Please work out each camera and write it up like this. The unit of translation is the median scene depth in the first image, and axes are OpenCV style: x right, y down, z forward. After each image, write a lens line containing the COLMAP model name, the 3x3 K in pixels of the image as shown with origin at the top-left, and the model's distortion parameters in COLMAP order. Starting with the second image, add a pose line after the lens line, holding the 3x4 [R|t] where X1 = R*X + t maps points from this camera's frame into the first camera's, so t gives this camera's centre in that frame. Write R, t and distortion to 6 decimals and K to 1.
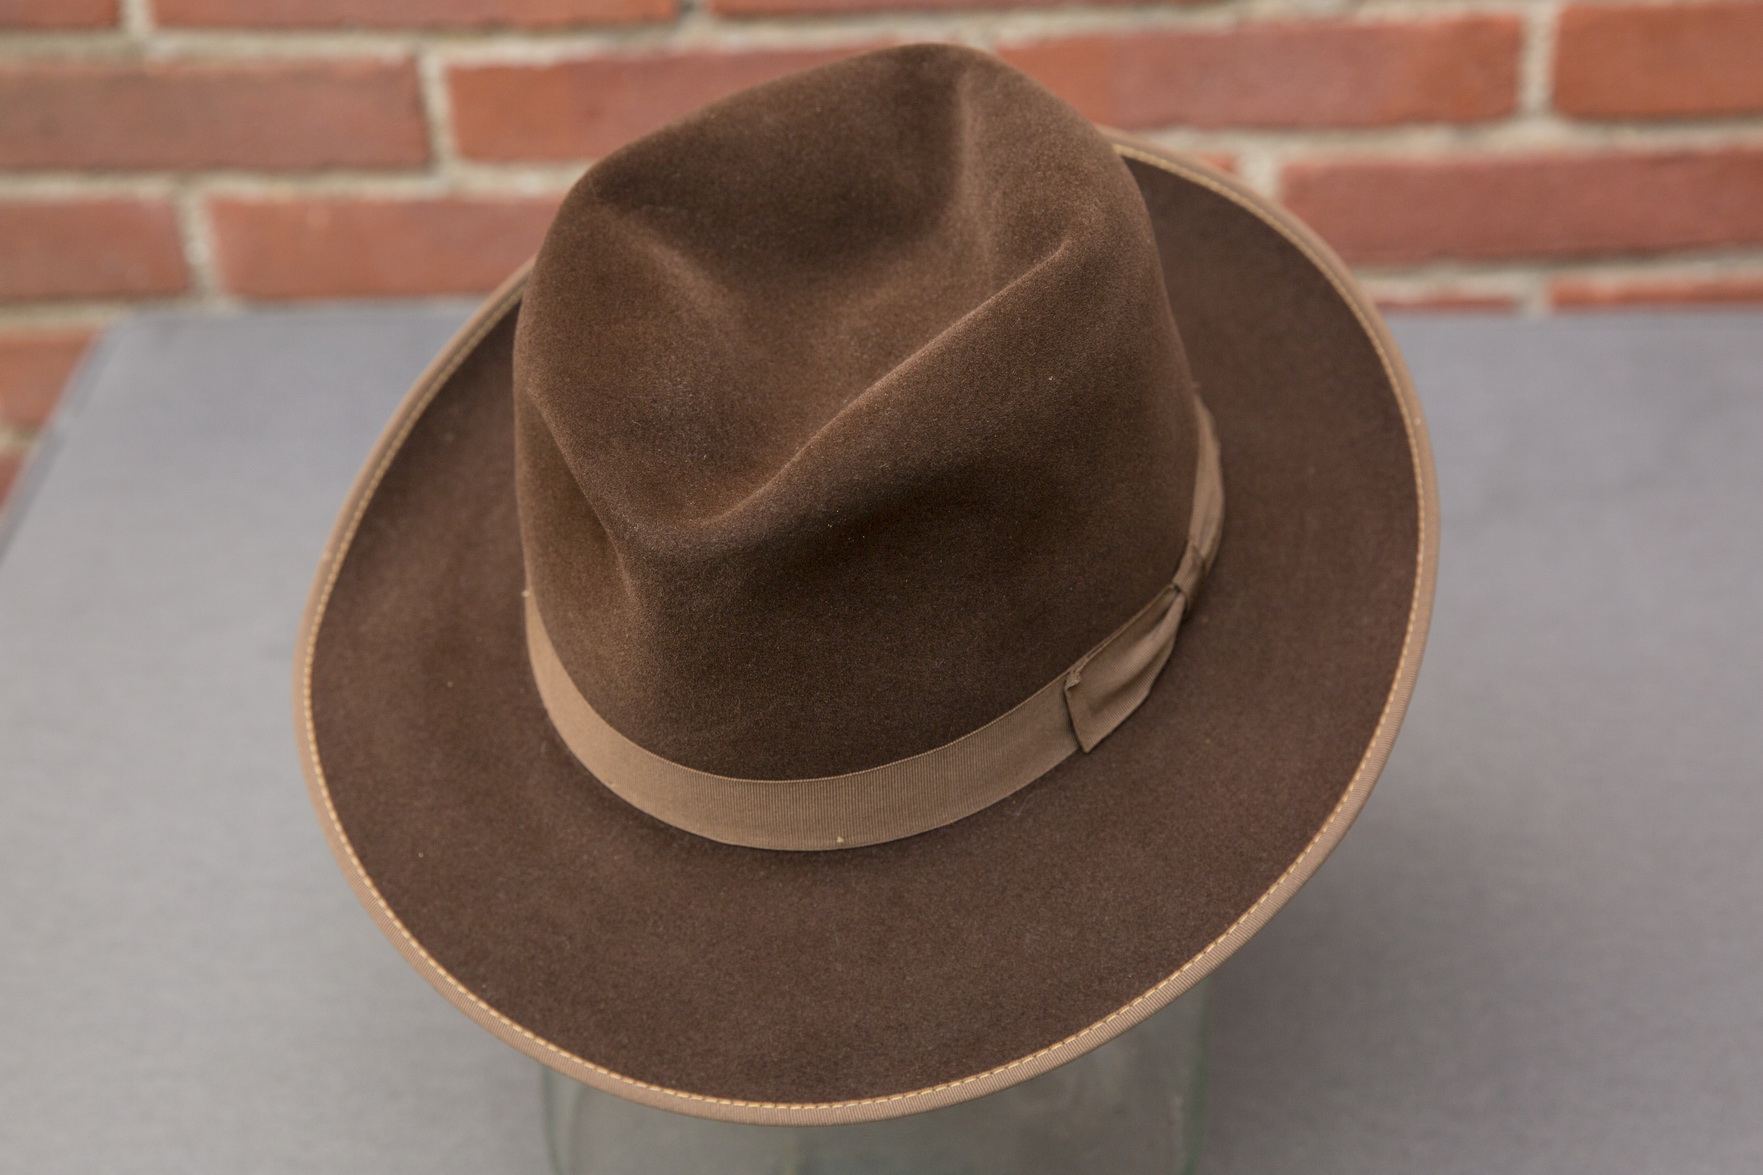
lens RADIAL K [[3400.2, 0, 881.5], [0, 3400.2, 587.5], [0, 0, 1]] dist [0.044940, 0.052622]
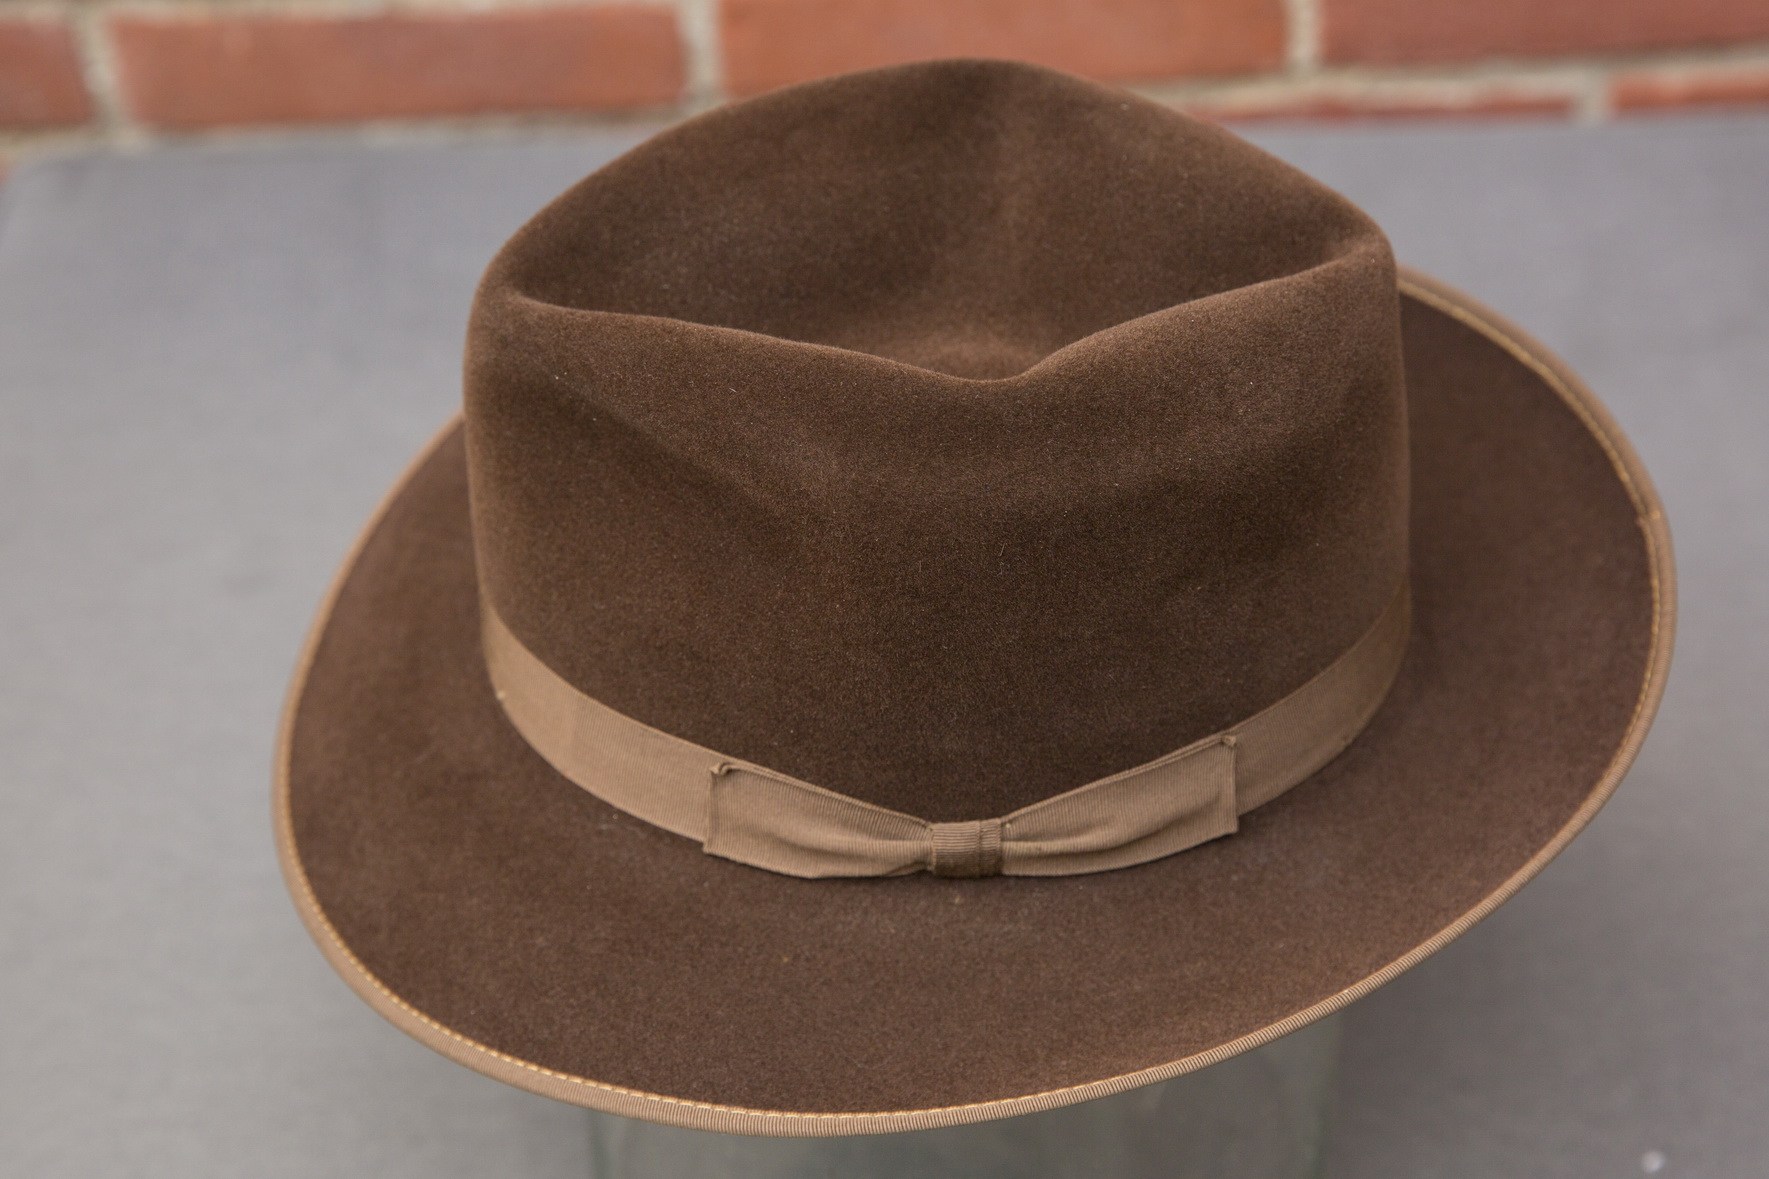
lens RADIAL K [[3411.8, 0, 884.5], [0, 3411.8, 589.5], [0, 0, 1]] dist [0.044940, 0.052622]
pose [[0.374707, 0.679675, -0.630585, 0.585253], [-0.666392, 0.670309, 0.326508, -0.313044], [0.644606, 0.297872, 0.704099, 0.404396]]
